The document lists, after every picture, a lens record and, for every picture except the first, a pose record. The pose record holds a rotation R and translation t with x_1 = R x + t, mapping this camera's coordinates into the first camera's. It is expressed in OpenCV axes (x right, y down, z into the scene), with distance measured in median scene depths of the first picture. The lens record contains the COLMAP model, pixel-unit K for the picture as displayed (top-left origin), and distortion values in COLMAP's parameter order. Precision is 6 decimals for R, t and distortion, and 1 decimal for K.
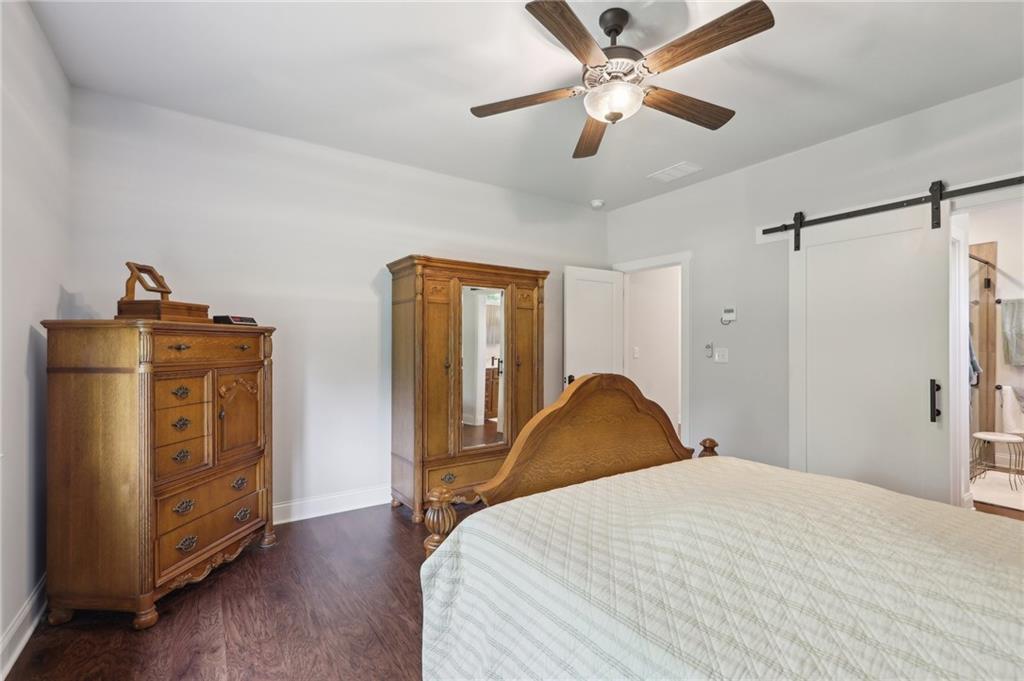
lens RADIAL K [[465.0, 0, 514.5], [0, 465.0, 343.9], [0, 0, 1]] dist [0.001690, -0.000465]
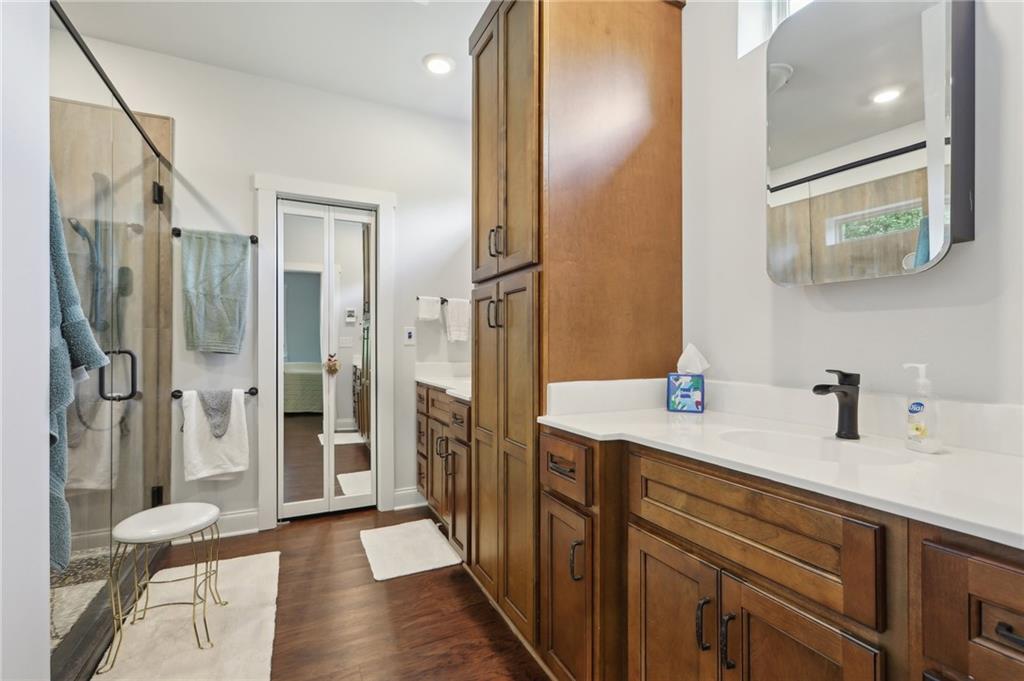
lens RADIAL K [[465.0, 0, 516.6], [0, 465.0, 341.8], [0, 0, 1]] dist [0.001690, -0.000465]
pose [[0.123351, 0.001763, 0.992362, 0.560759], [0.000361, 0.999998, -0.001822, 0.034445], [-0.992363, 0.000583, 0.123350, 0.549416]]
